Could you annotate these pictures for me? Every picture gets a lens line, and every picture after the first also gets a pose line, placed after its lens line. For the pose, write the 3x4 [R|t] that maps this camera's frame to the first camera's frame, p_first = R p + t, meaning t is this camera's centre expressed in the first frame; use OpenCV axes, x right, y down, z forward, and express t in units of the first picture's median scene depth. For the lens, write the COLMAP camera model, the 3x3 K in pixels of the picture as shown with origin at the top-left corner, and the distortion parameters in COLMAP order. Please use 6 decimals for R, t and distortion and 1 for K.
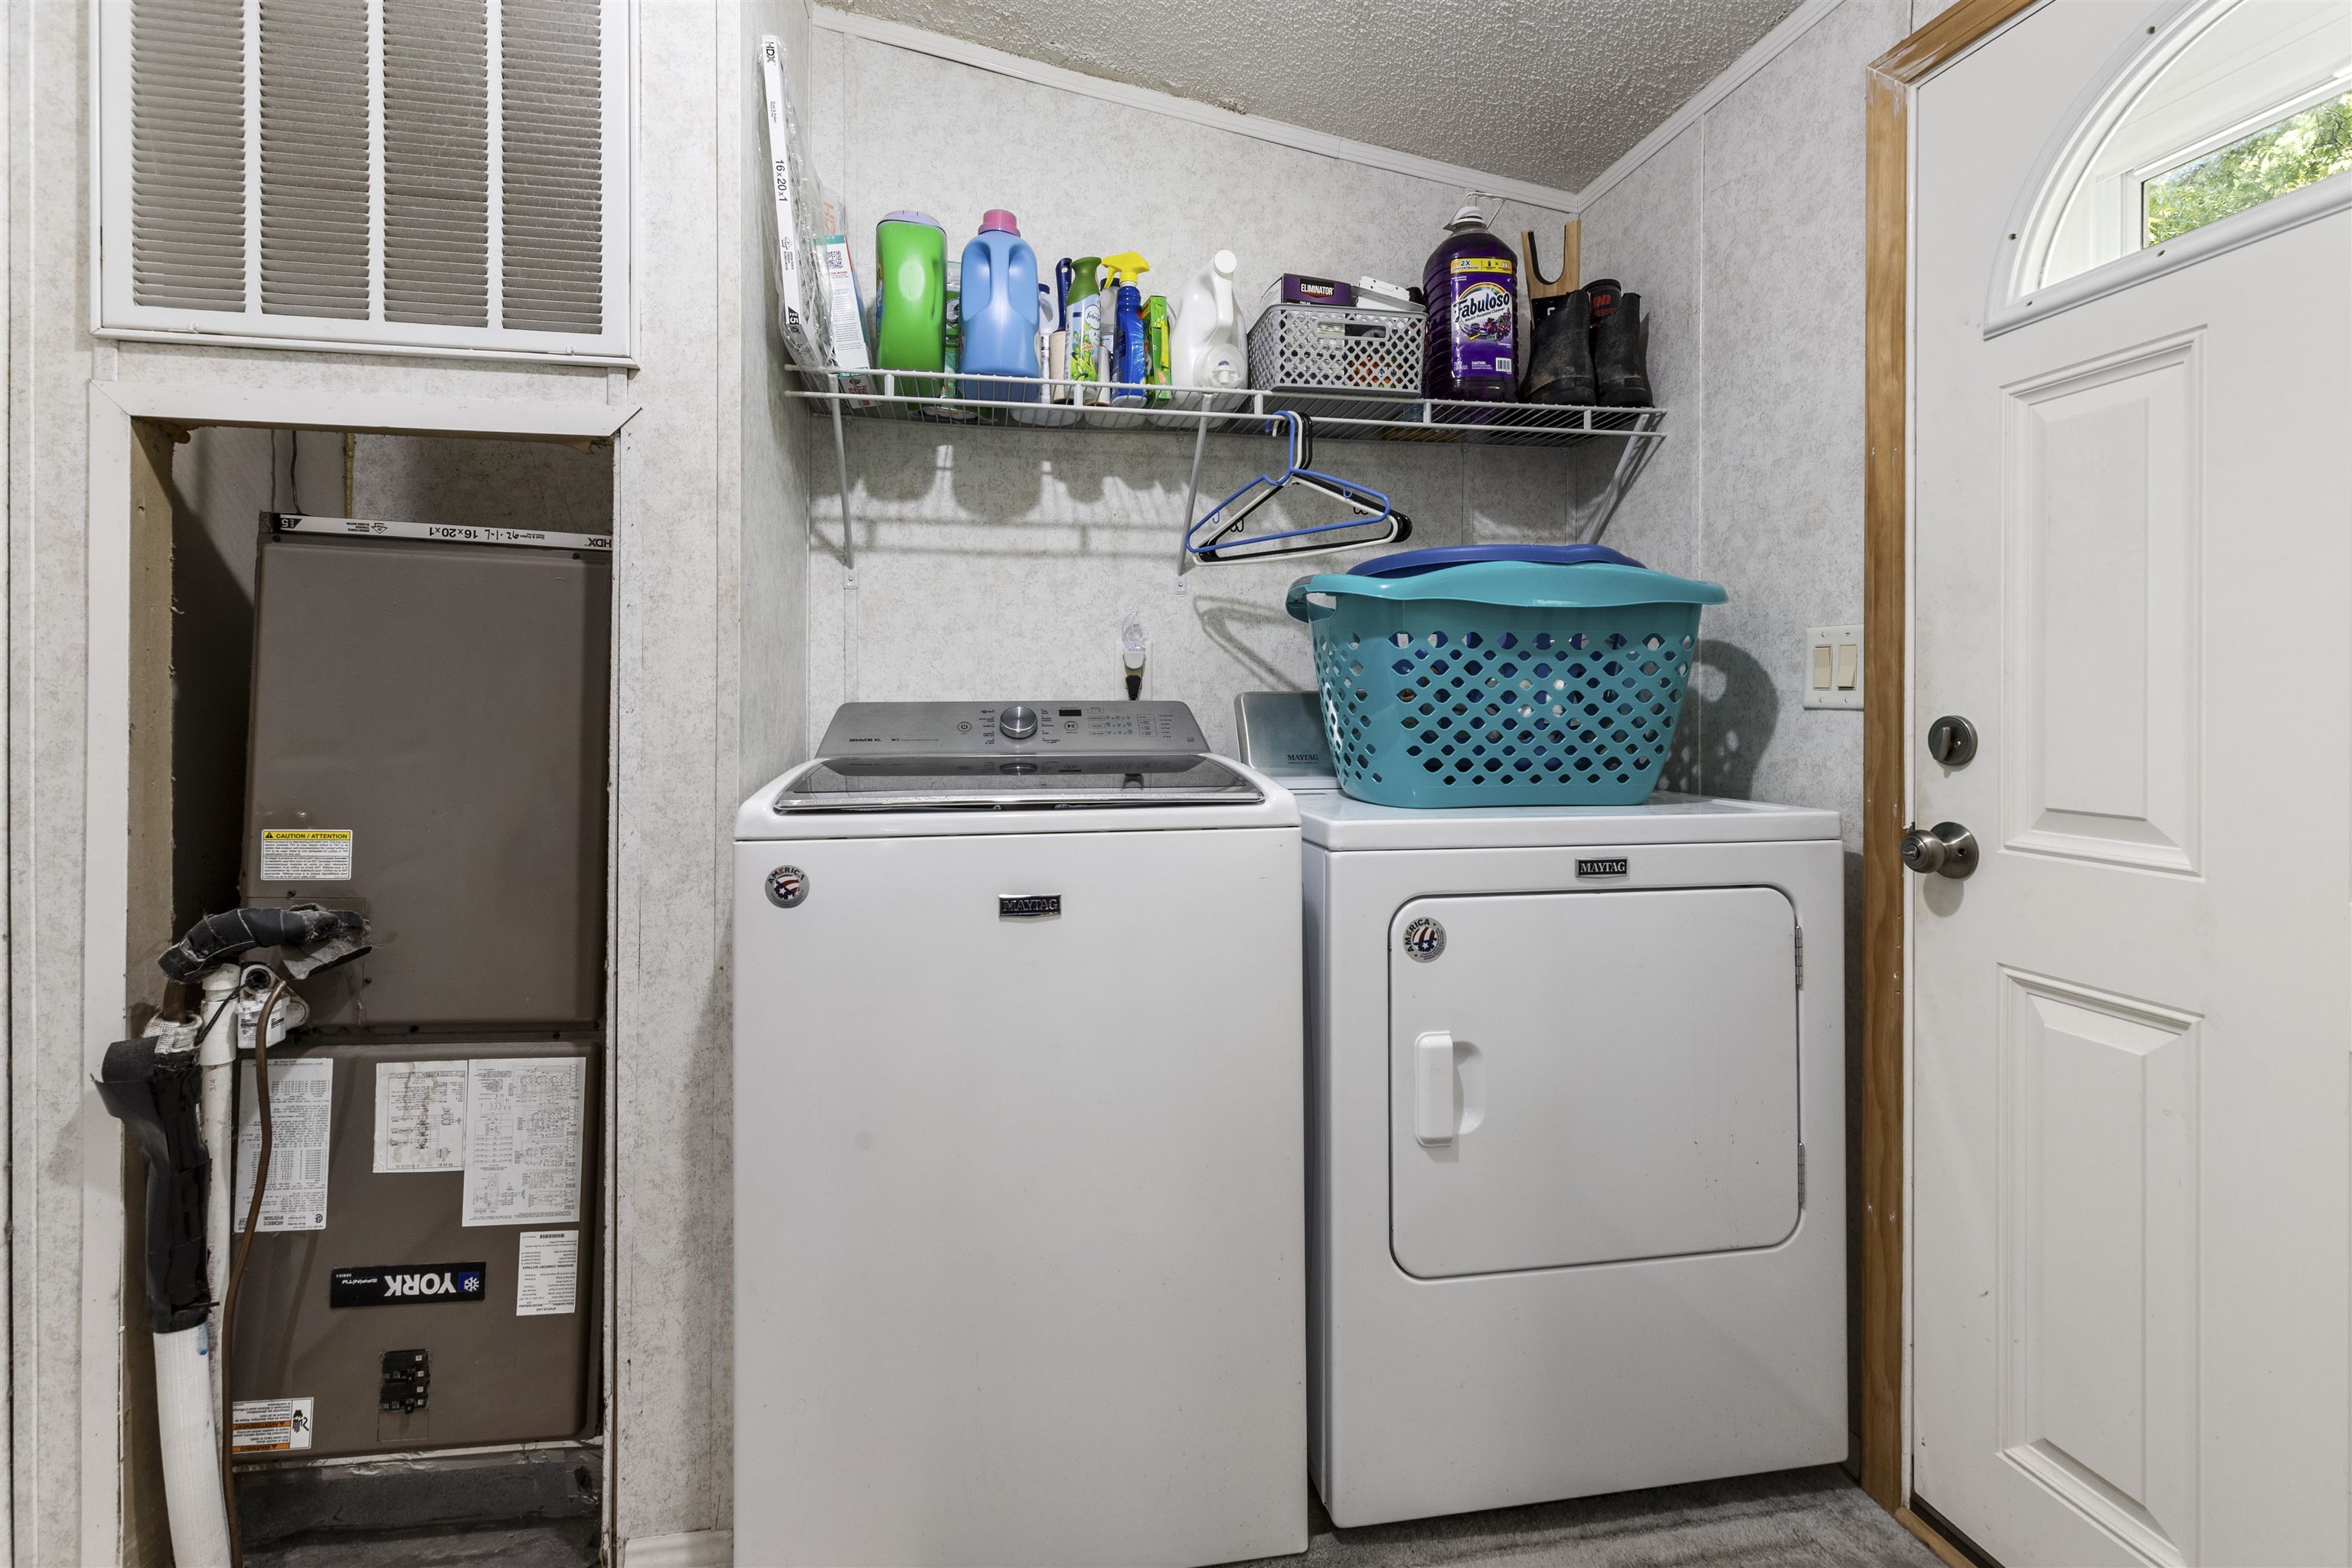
lens RADIAL K [[1064.8, 0, 1173.5], [0, 1064.8, 746.5], [0, 0, 1]] dist [0.002081, -0.000570]
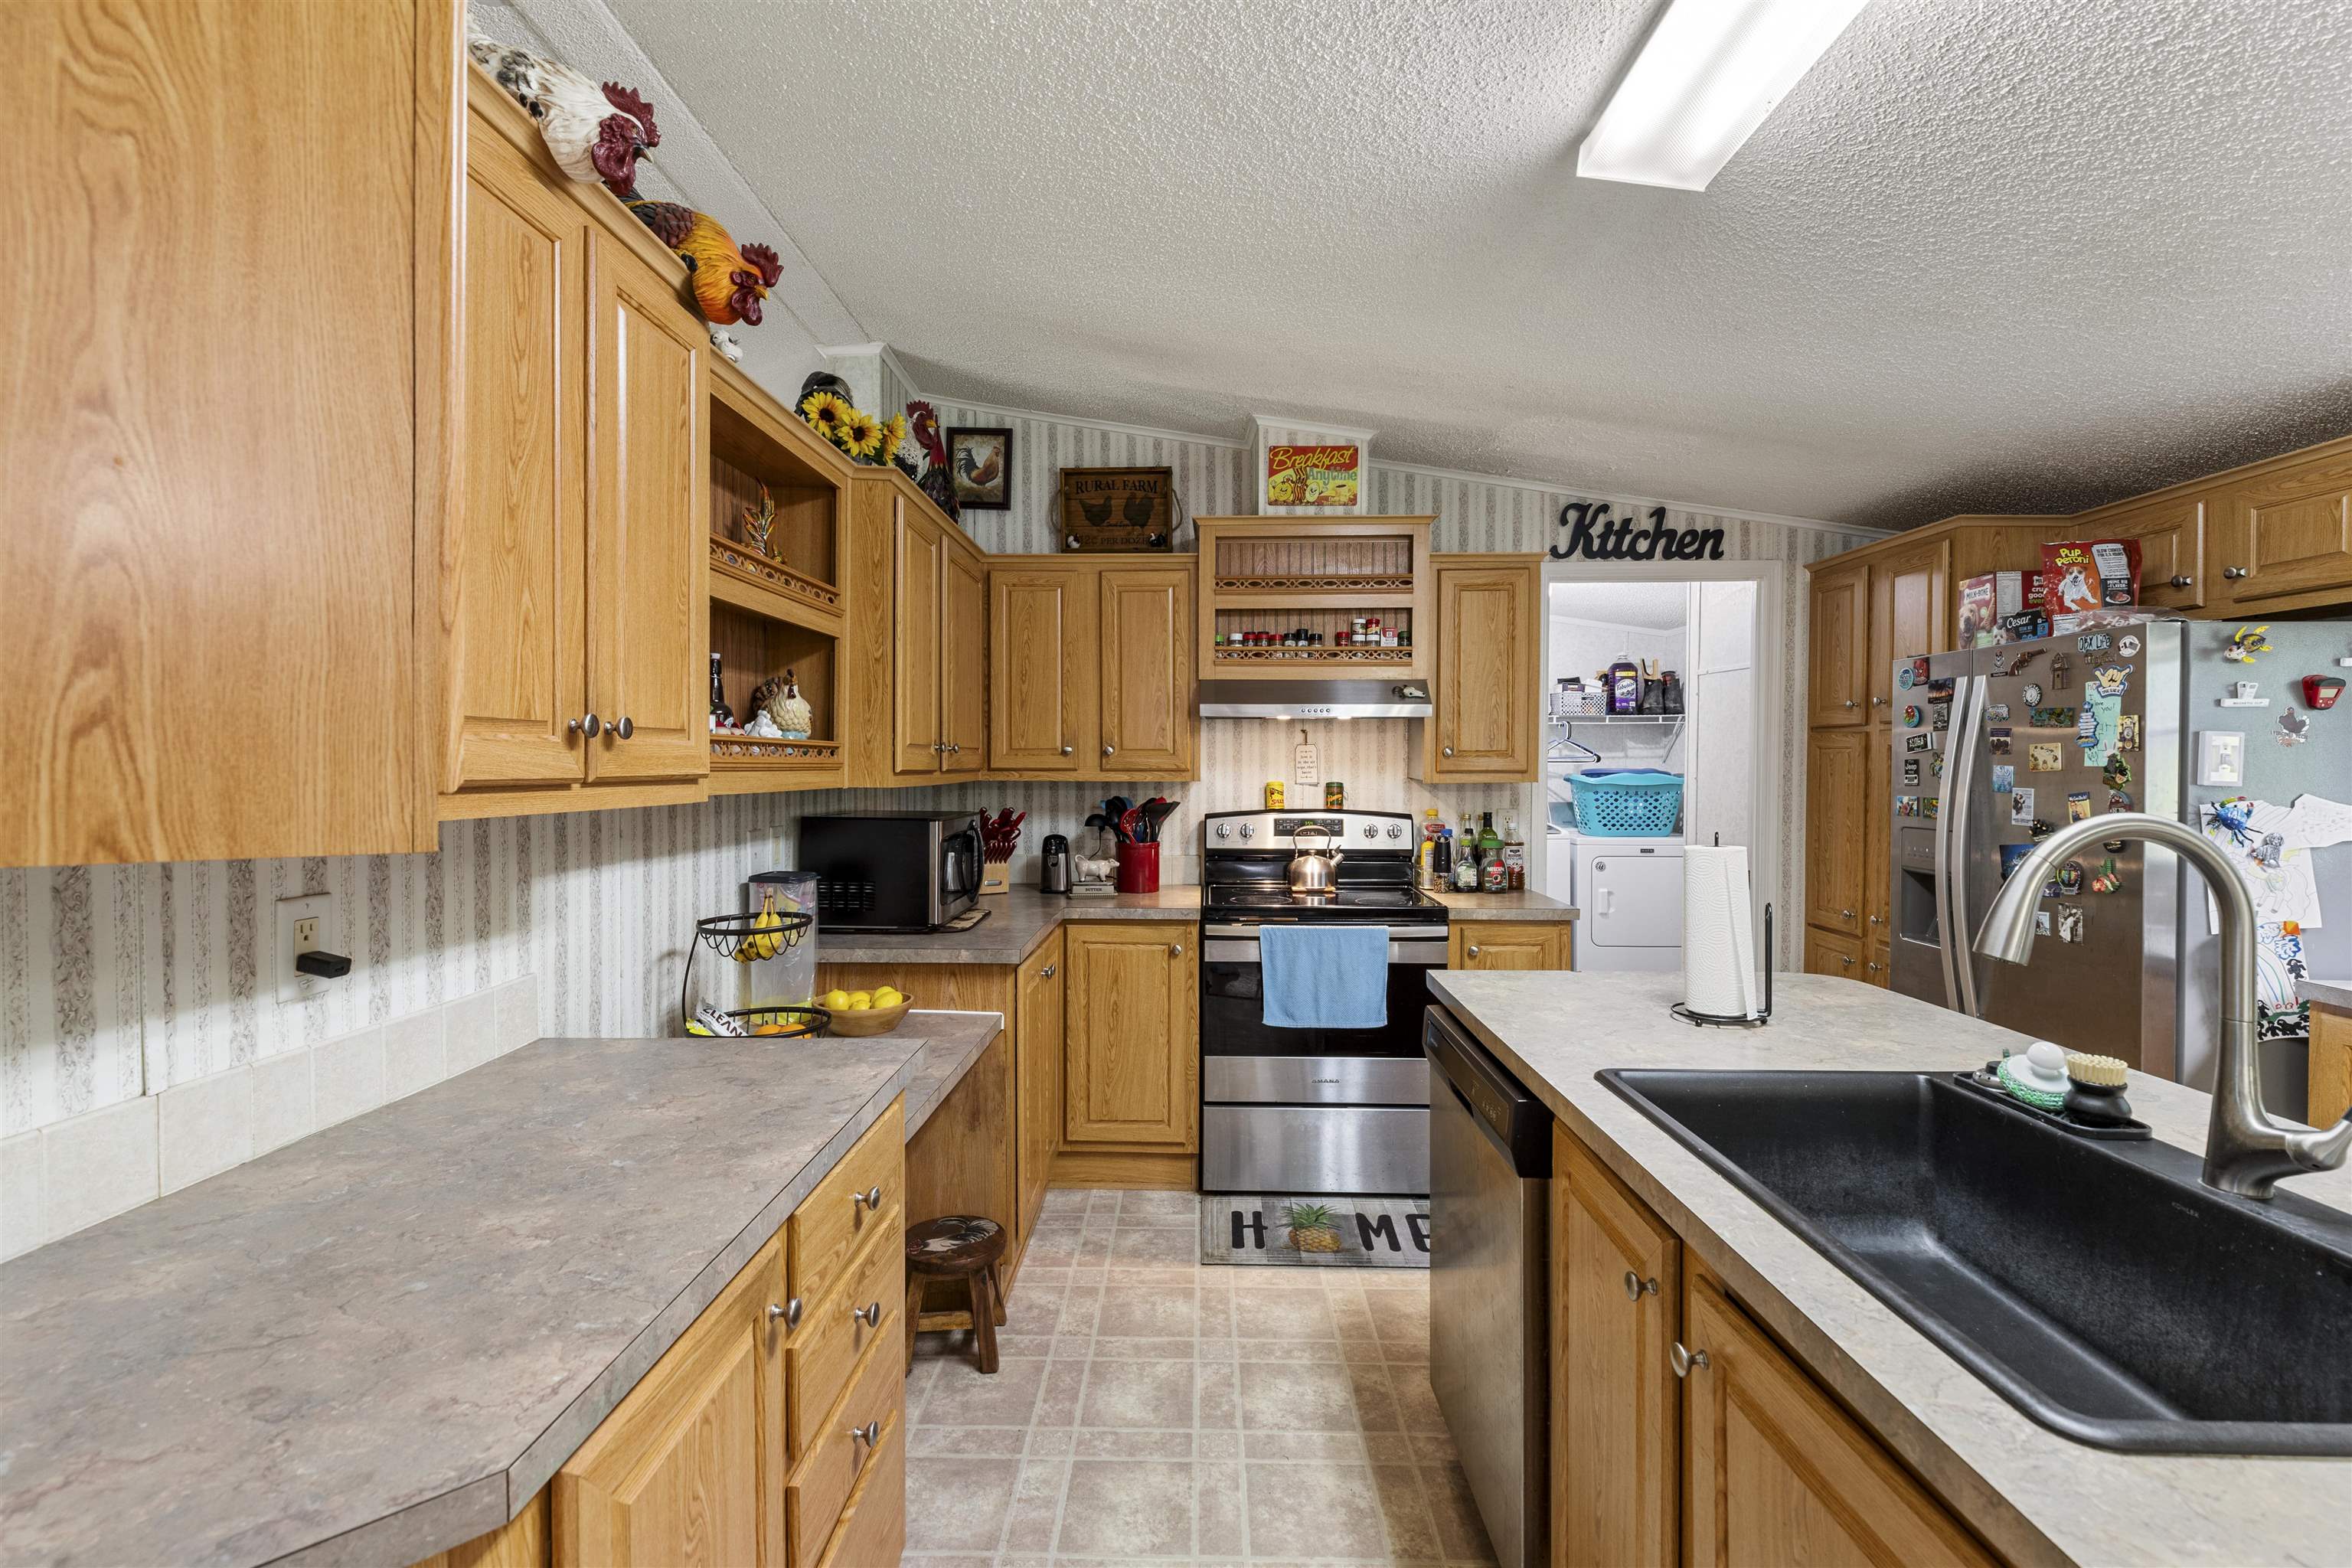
lens RADIAL K [[1048.7, 0, 1176.1], [0, 1048.7, 780.5], [0, 0, 1]] dist [0.001241, -0.000234]
pose [[0.978377, 0.007667, -0.206690, -0.398841], [-0.011055, 0.999823, -0.015241, -0.056293], [0.206536, 0.017197, 0.978288, -2.460739]]
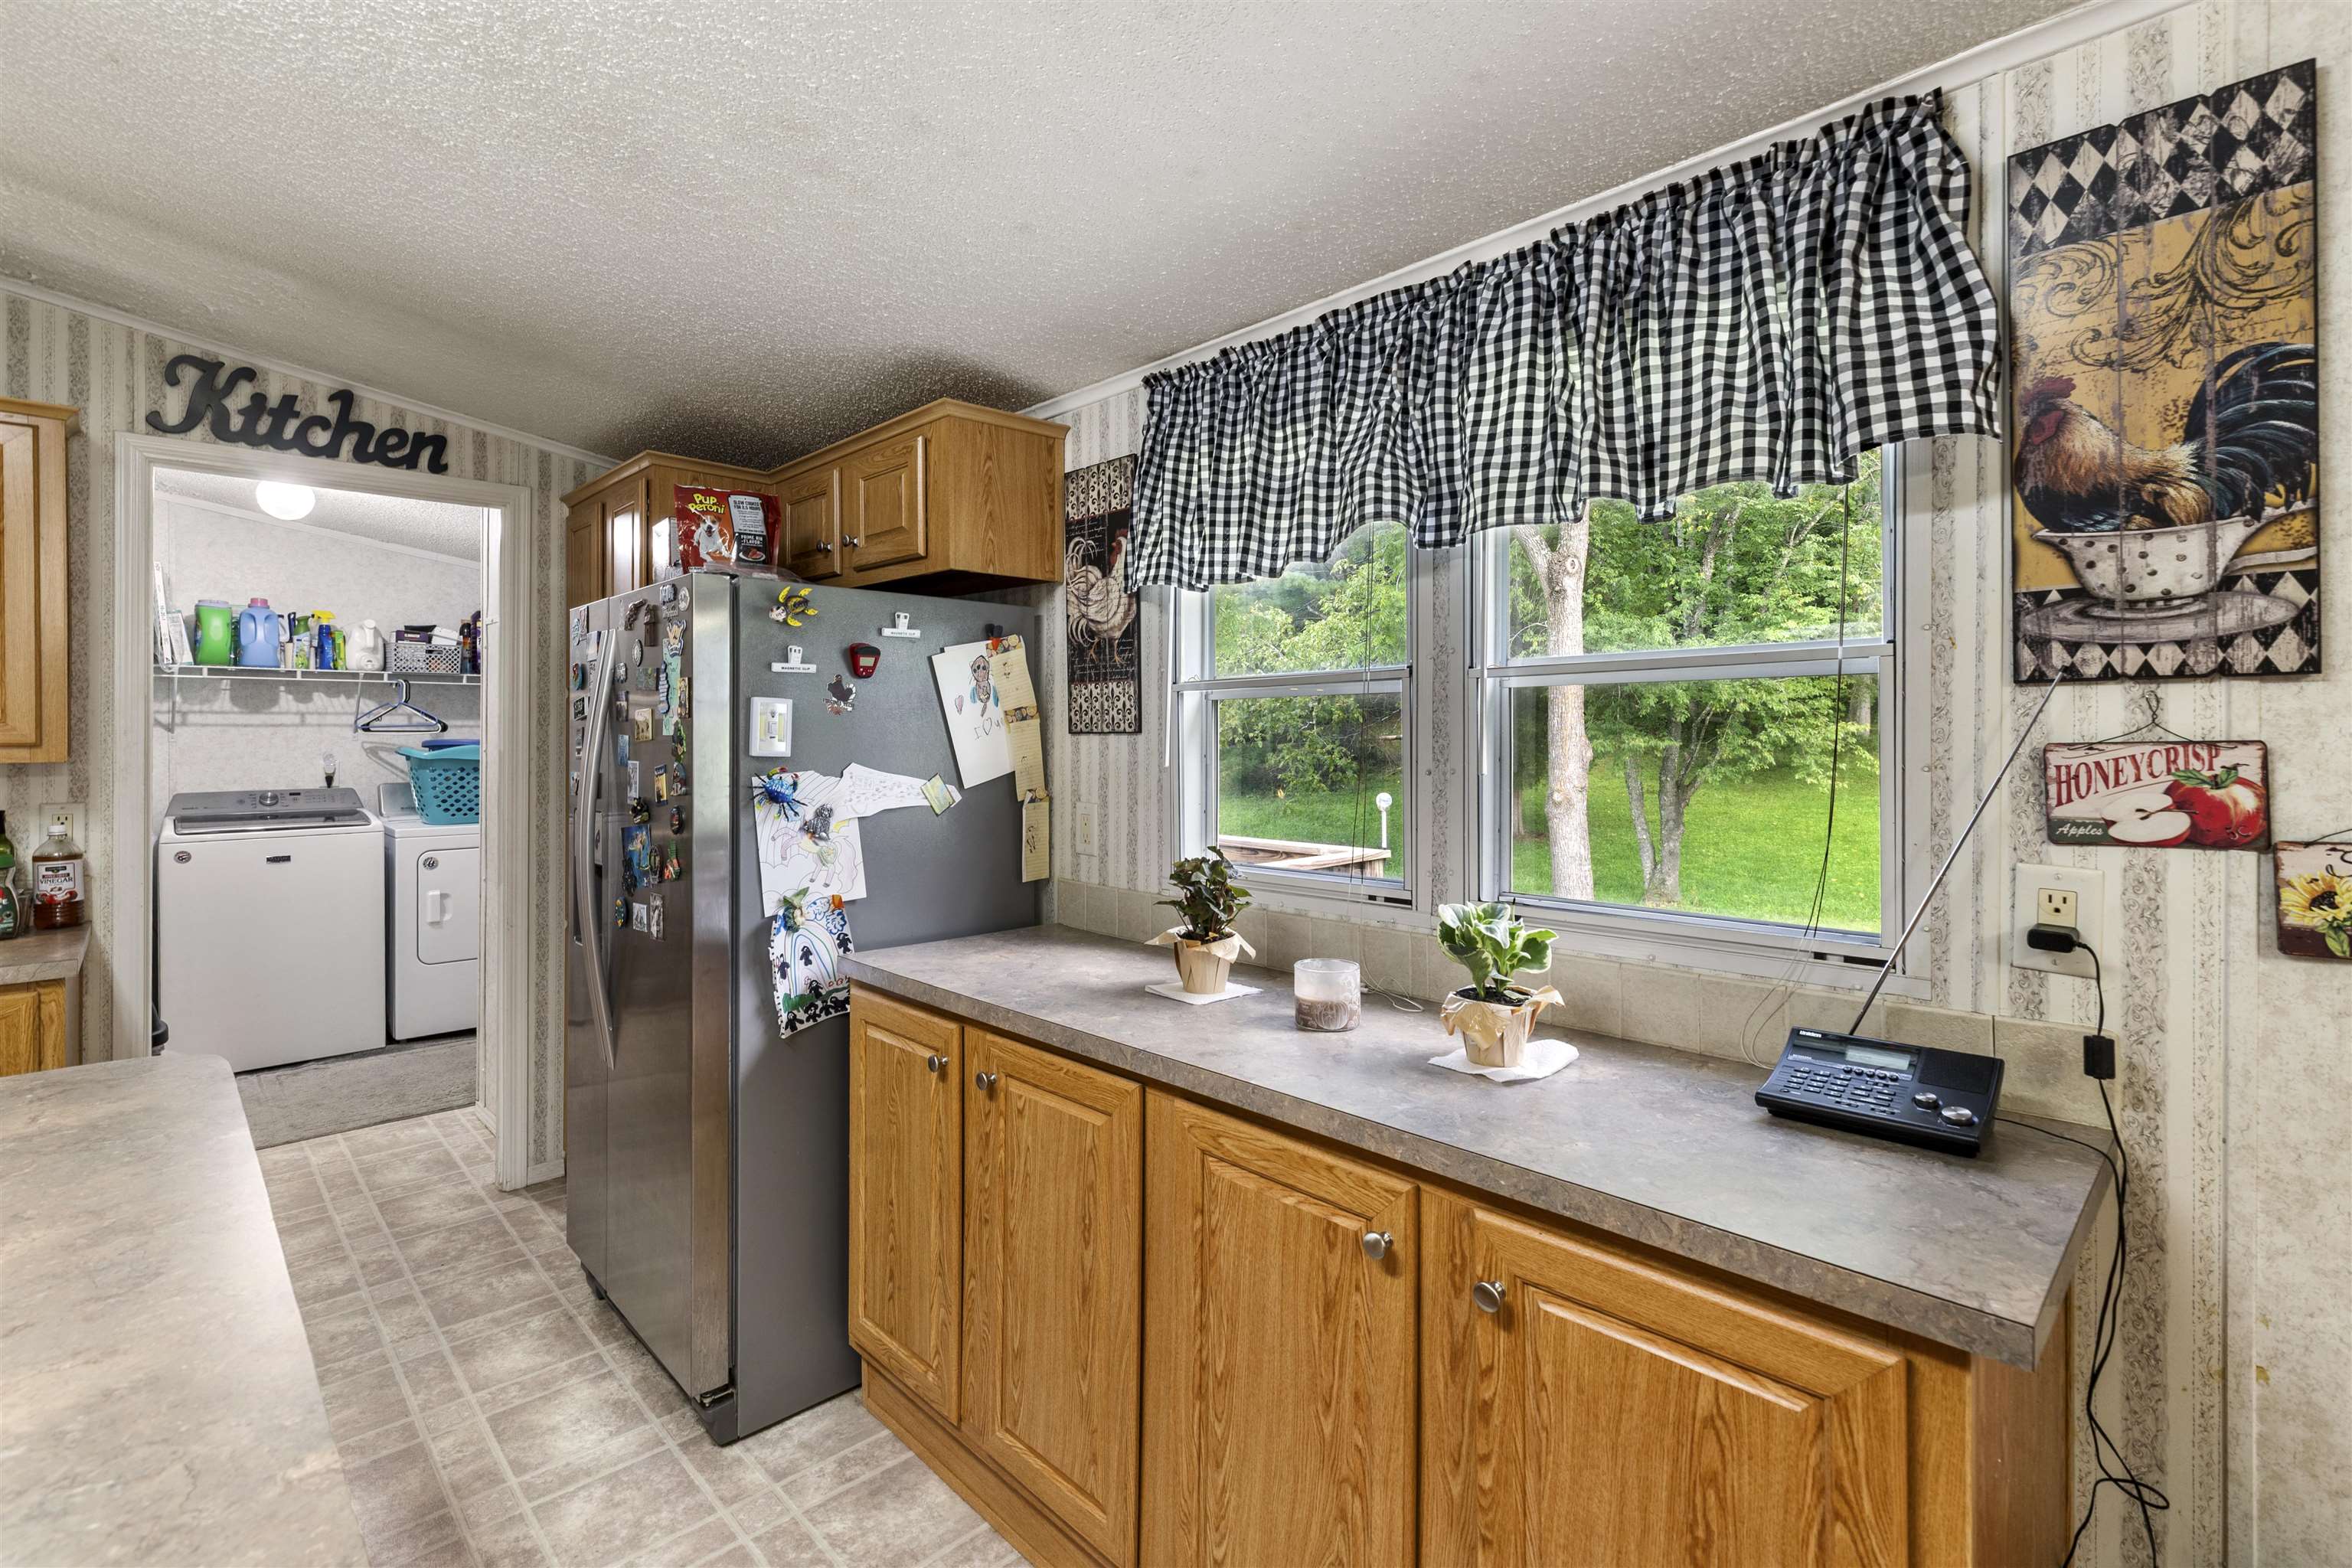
lens RADIAL K [[1064.8, 0, 1173.5], [0, 1064.8, 746.5], [0, 0, 1]] dist [0.002081, -0.000570]
pose [[0.830907, -0.003433, 0.556400, 0.224094], [0.016048, 0.999713, -0.017797, -0.064936], [-0.556179, 0.023717, 0.830724, -2.225502]]
